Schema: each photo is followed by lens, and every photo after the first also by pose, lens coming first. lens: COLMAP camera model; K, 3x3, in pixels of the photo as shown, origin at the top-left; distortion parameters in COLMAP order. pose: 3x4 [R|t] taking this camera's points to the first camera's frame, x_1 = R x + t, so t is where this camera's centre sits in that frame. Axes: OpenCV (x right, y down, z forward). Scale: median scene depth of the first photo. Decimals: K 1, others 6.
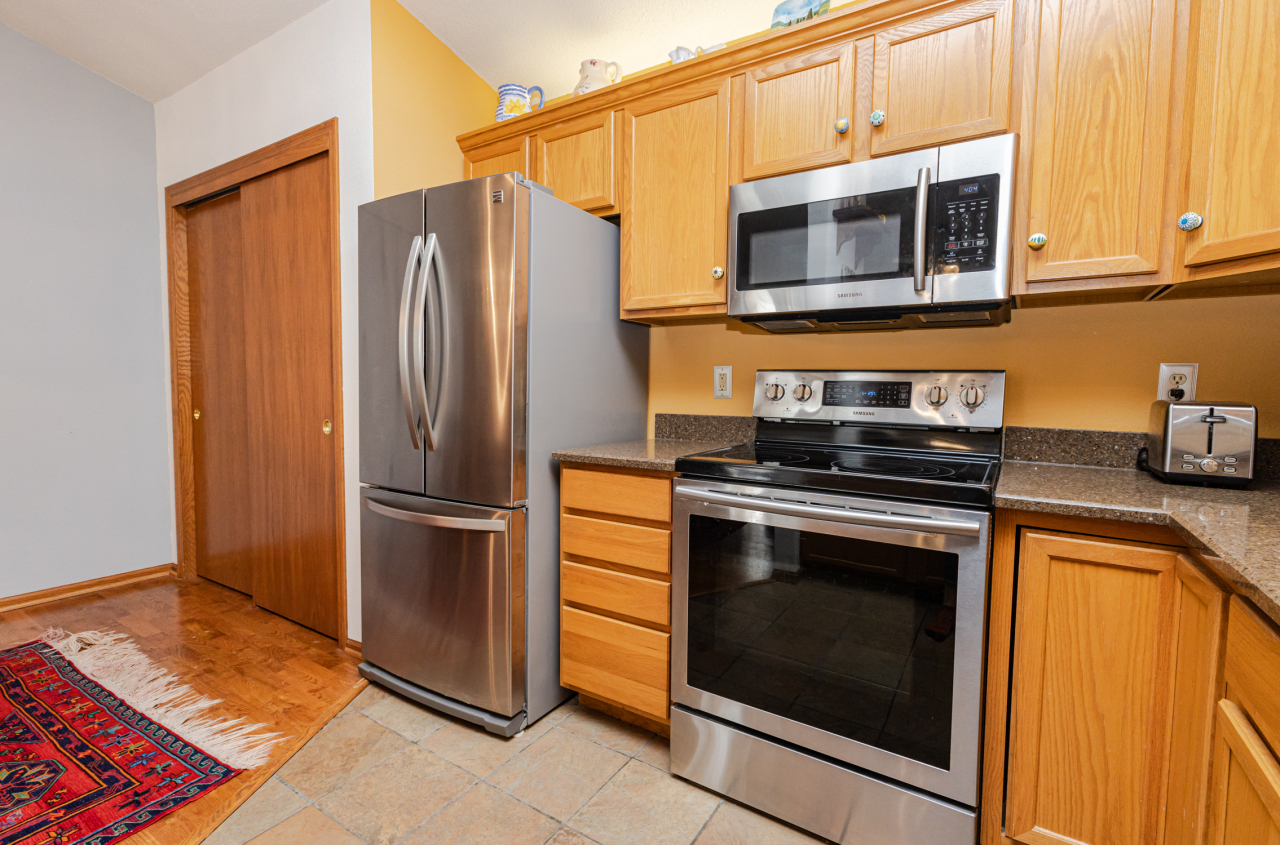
lens RADIAL K [[584.4, 0, 647.8], [0, 584.4, 419.1], [0, 0, 1]] dist [0.010872, 0.000538]
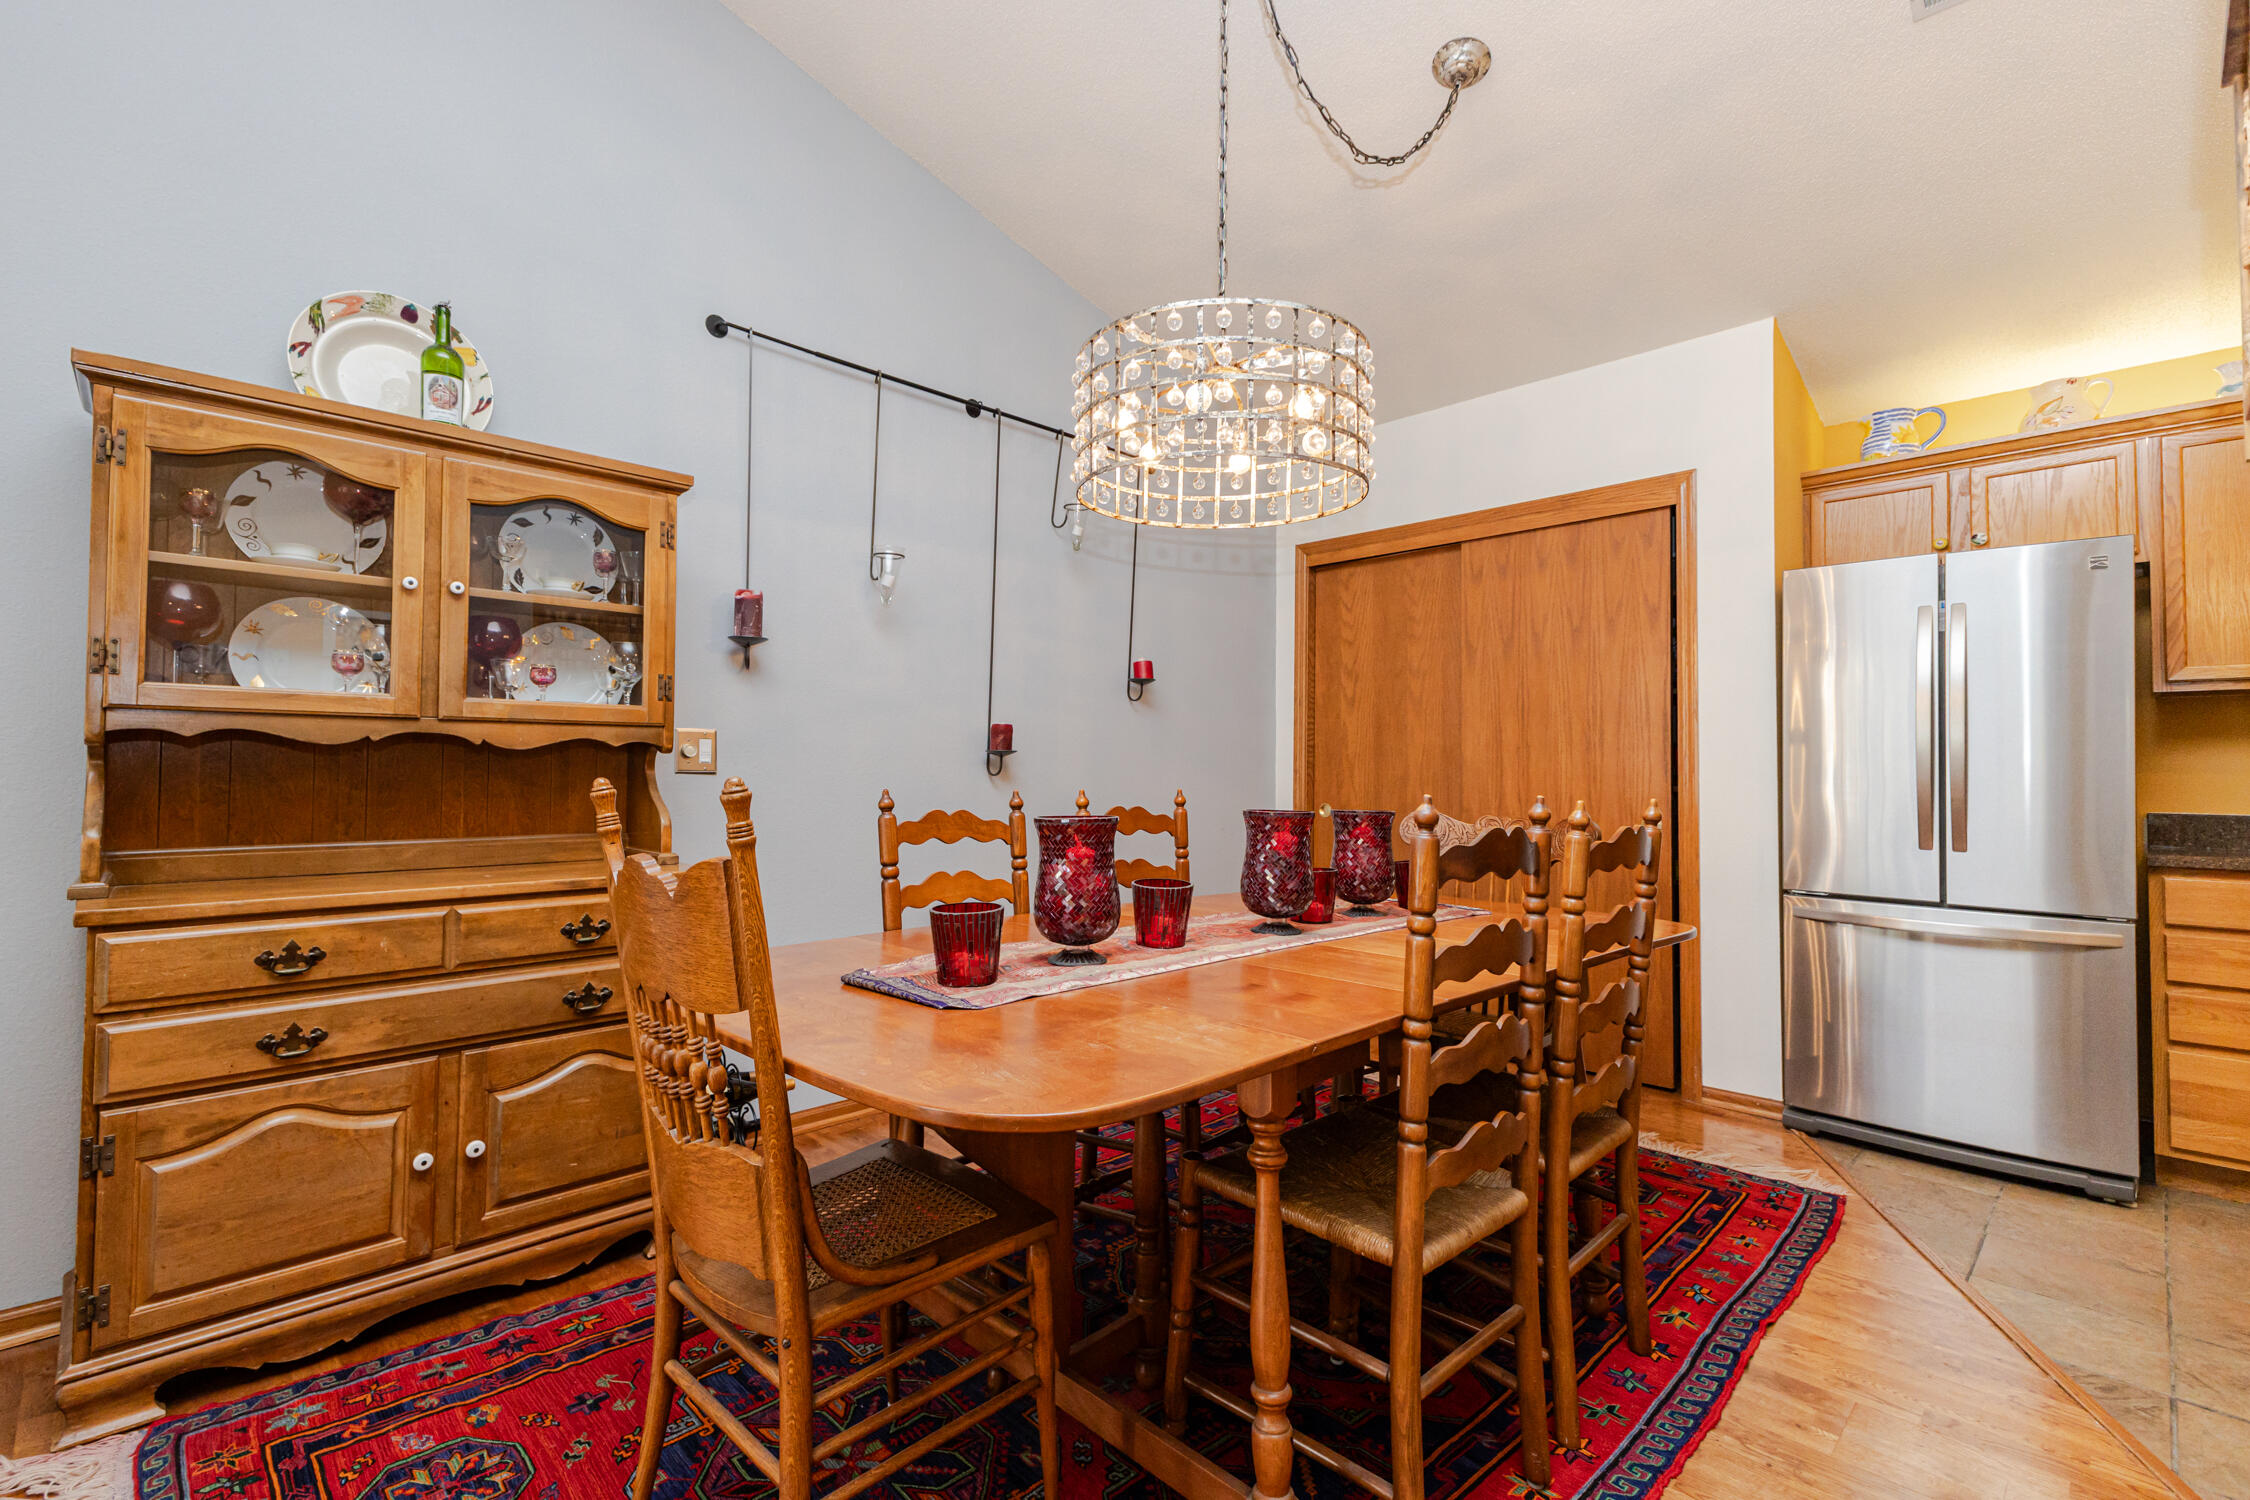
lens RADIAL K [[977.7, 0, 1110.4], [0, 977.7, 748.2], [0, 0, 1]] dist [0.009621, -0.002044]
pose [[0.972576, -0.006272, -0.232502, -1.356888], [-0.013131, 0.996561, -0.081812, 0.040517], [0.232216, 0.082621, 0.969149, -0.754965]]
